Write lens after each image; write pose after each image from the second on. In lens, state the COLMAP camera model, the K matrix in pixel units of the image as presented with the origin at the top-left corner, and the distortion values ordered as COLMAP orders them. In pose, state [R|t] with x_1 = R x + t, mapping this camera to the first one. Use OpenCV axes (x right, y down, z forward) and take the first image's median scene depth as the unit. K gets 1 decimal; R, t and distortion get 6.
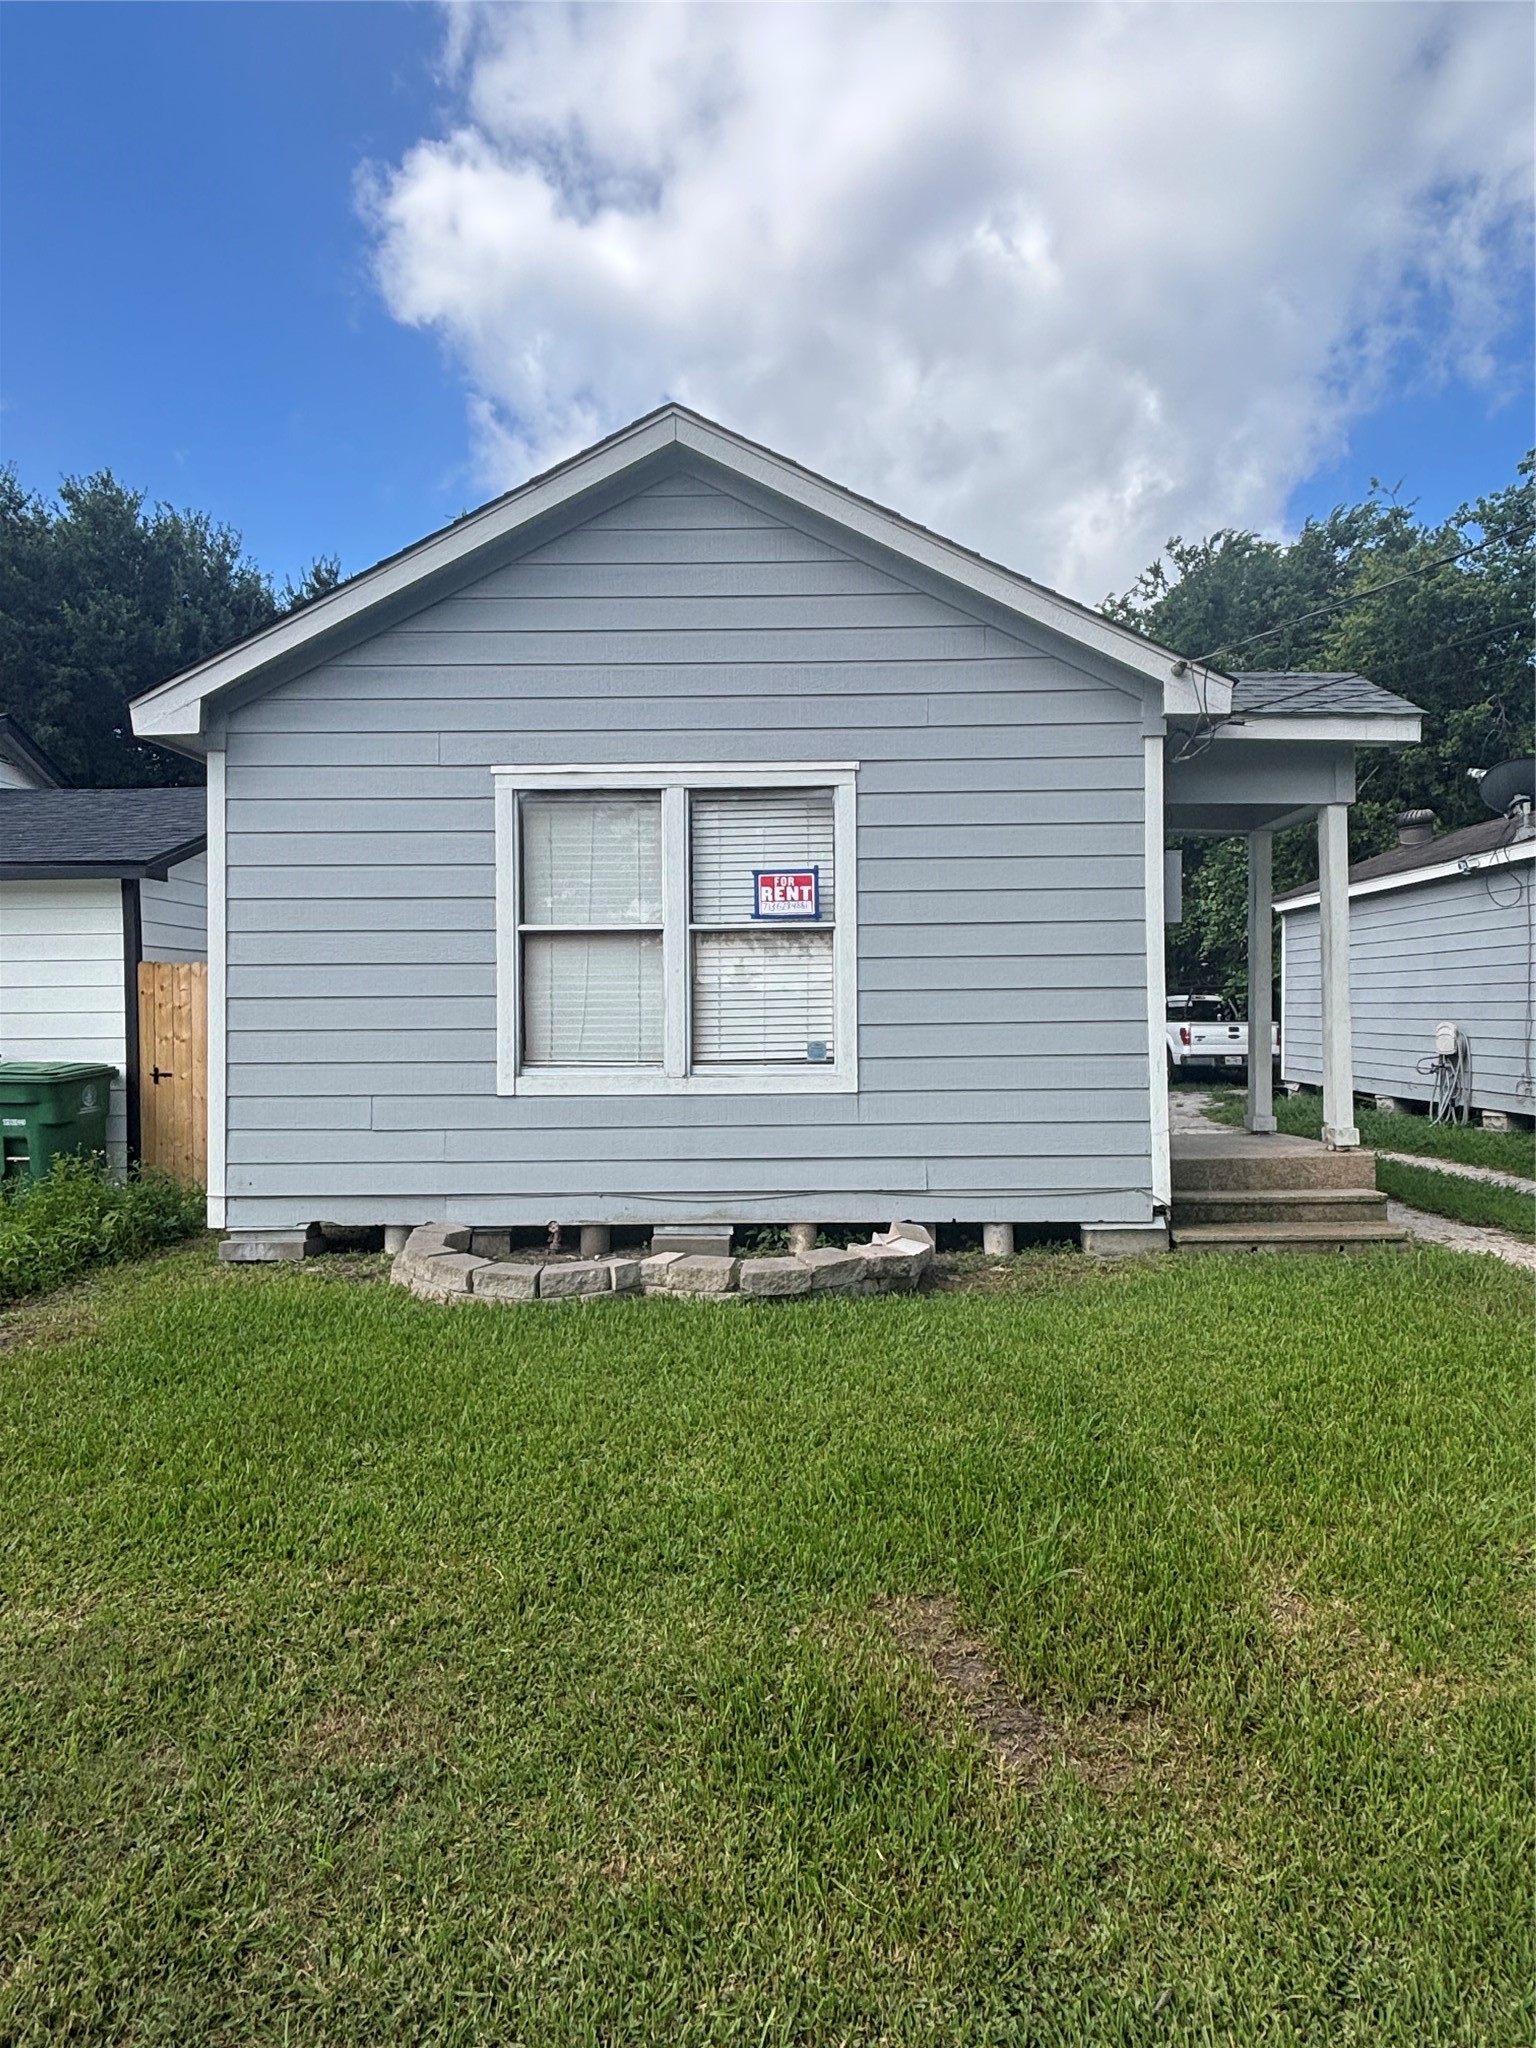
lens RADIAL K [[1255.7, 0, 768.0], [0, 1255.7, 1024.0], [0, 0, 1]] dist [0.005383, 0.000427]
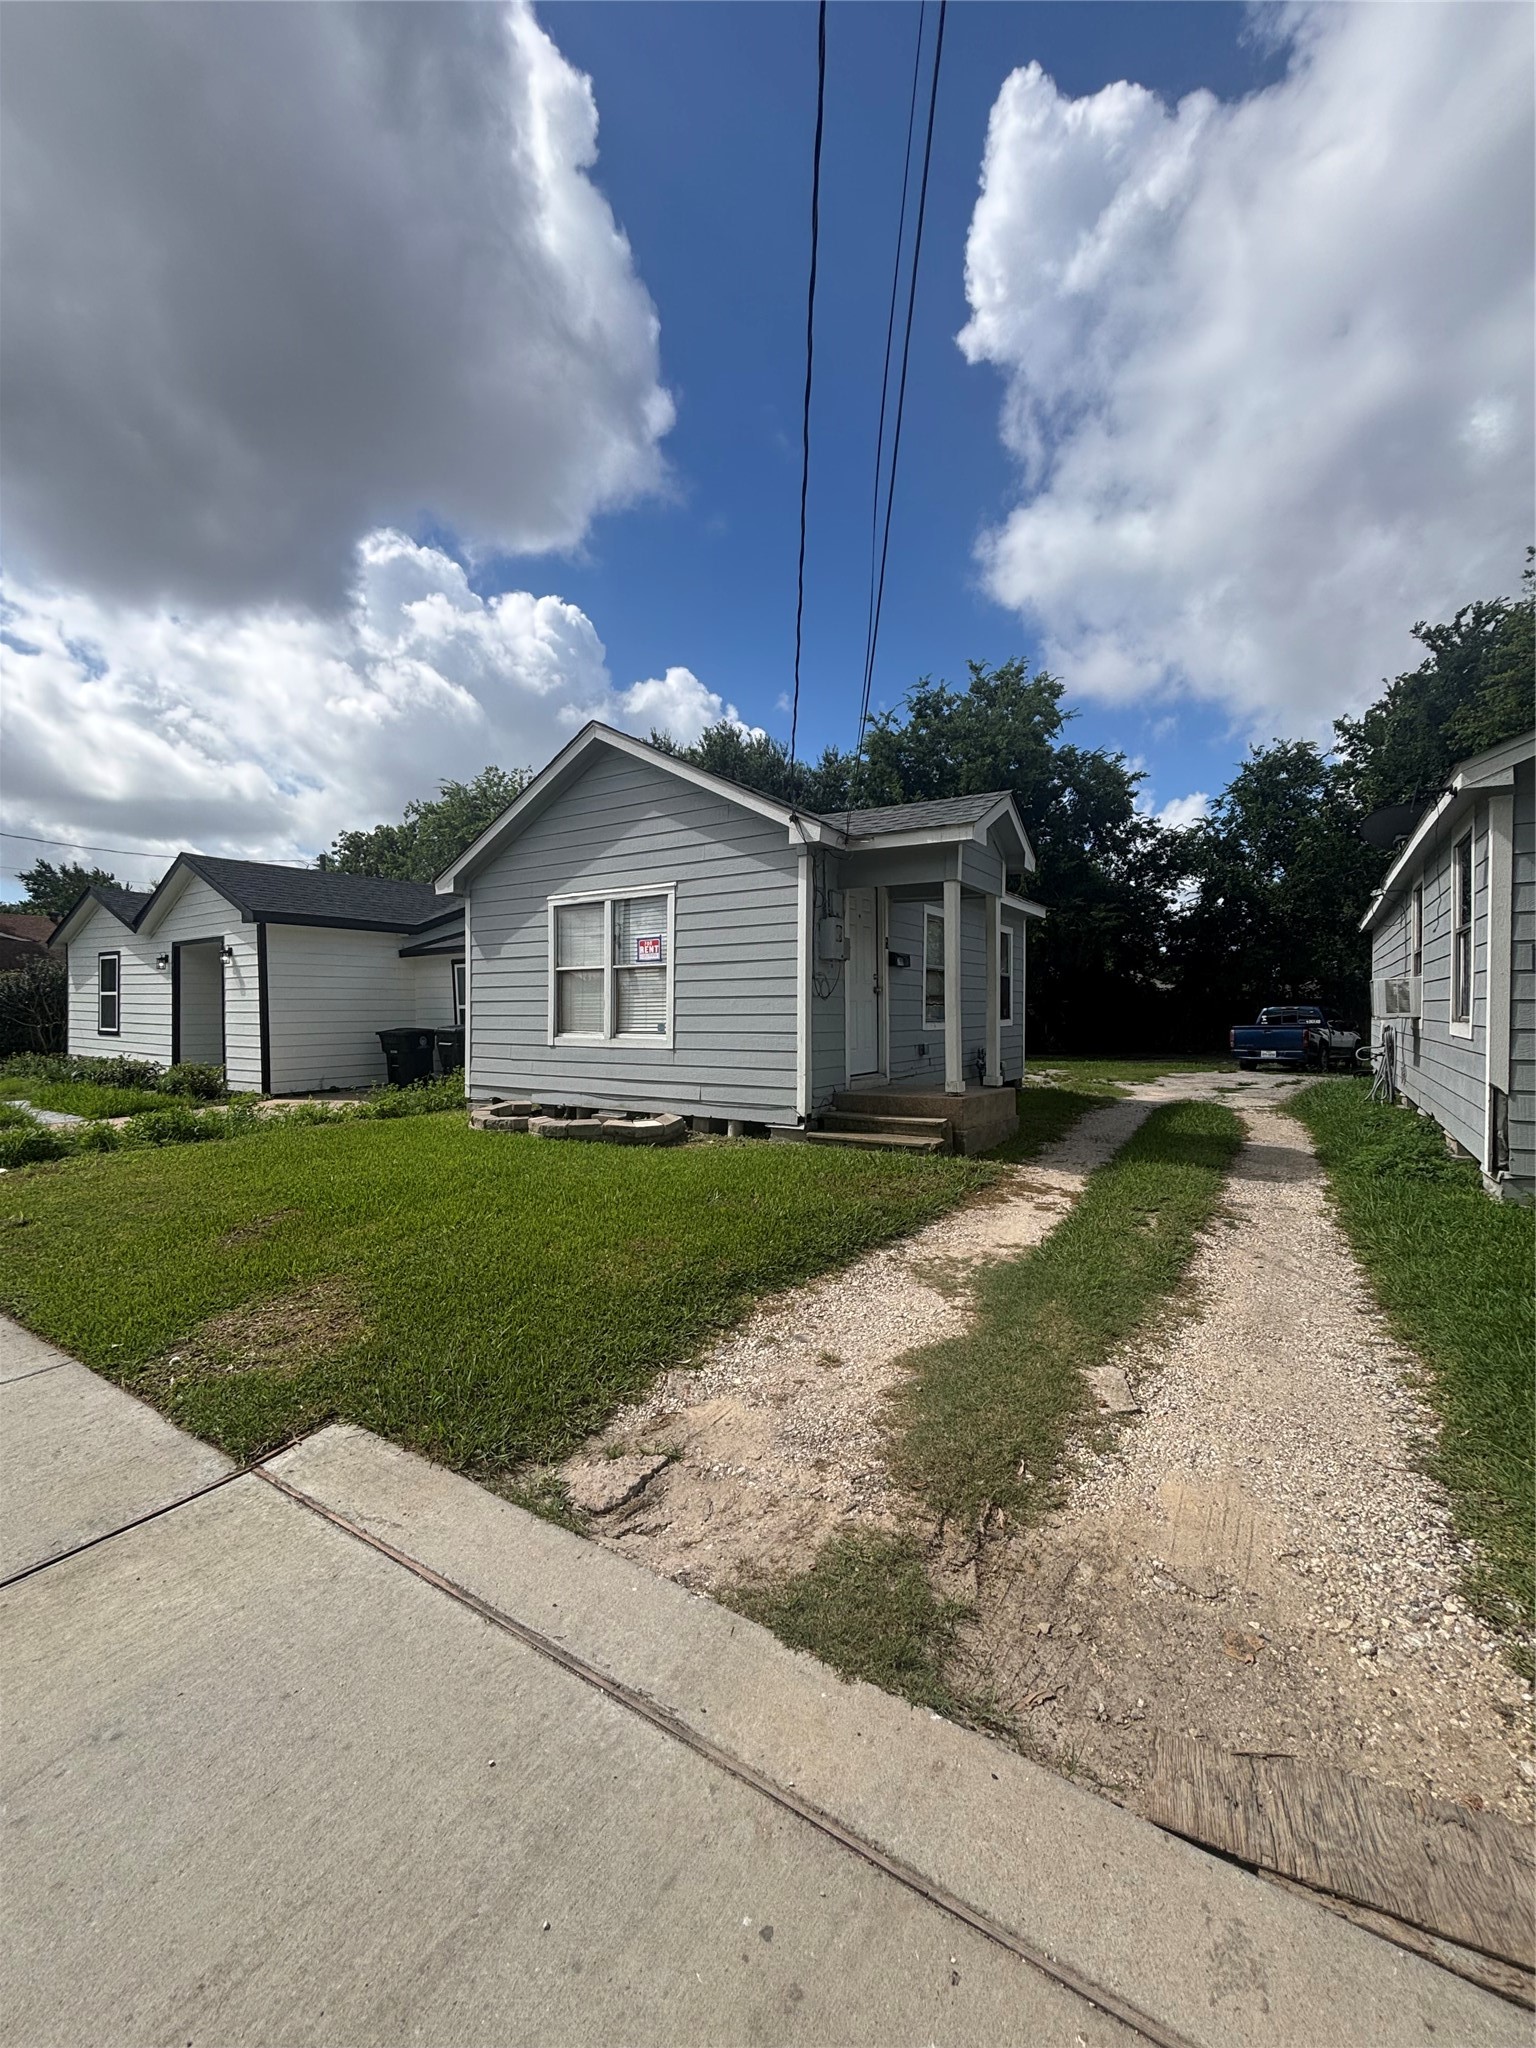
lens RADIAL K [[818.8, 0, 768.0], [0, 818.8, 1024.0], [0, 0, 1]] dist [0.002927, 0.000163]
pose [[0.844295, 0.015167, -0.535665, 0.884250], [-0.010803, 0.999878, 0.011284, -0.000850], [0.535770, -0.003740, 0.844355, -0.011384]]
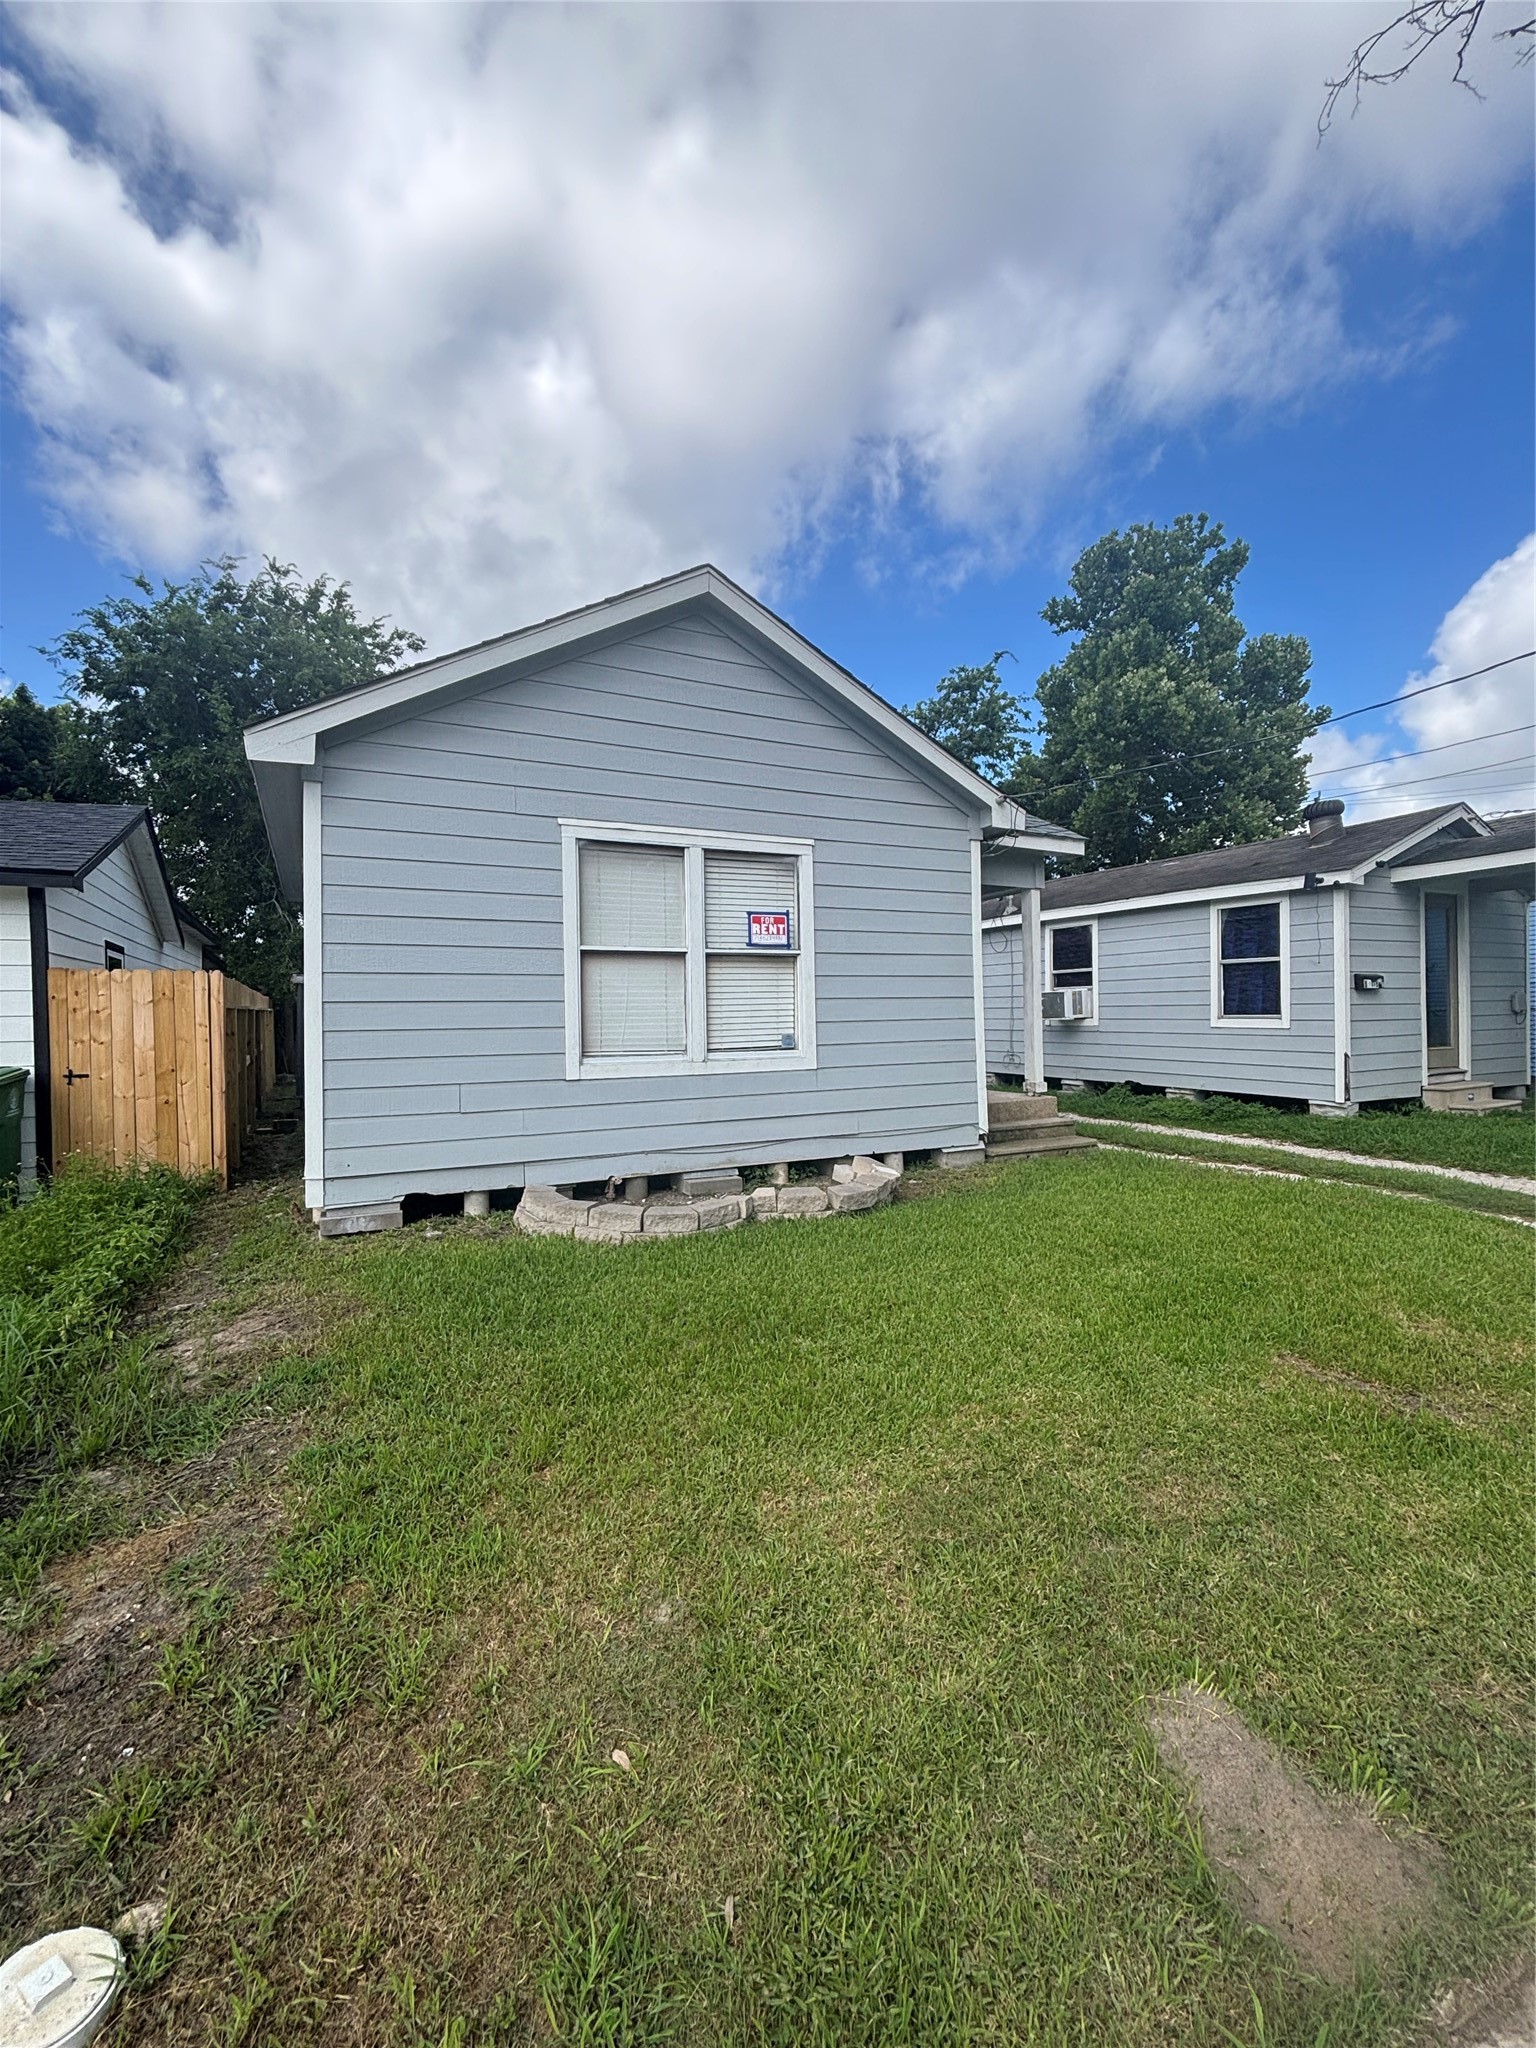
lens RADIAL K [[903.9, 0, 768.0], [0, 903.9, 1024.0], [0, 0, 1]] dist [-0.001392, -0.000068]
pose [[0.888509, -0.007699, 0.458795, -0.451075], [0.008238, 0.999966, 0.000825, 0.001594], [-0.458785, 0.003047, 0.888542, 0.101520]]
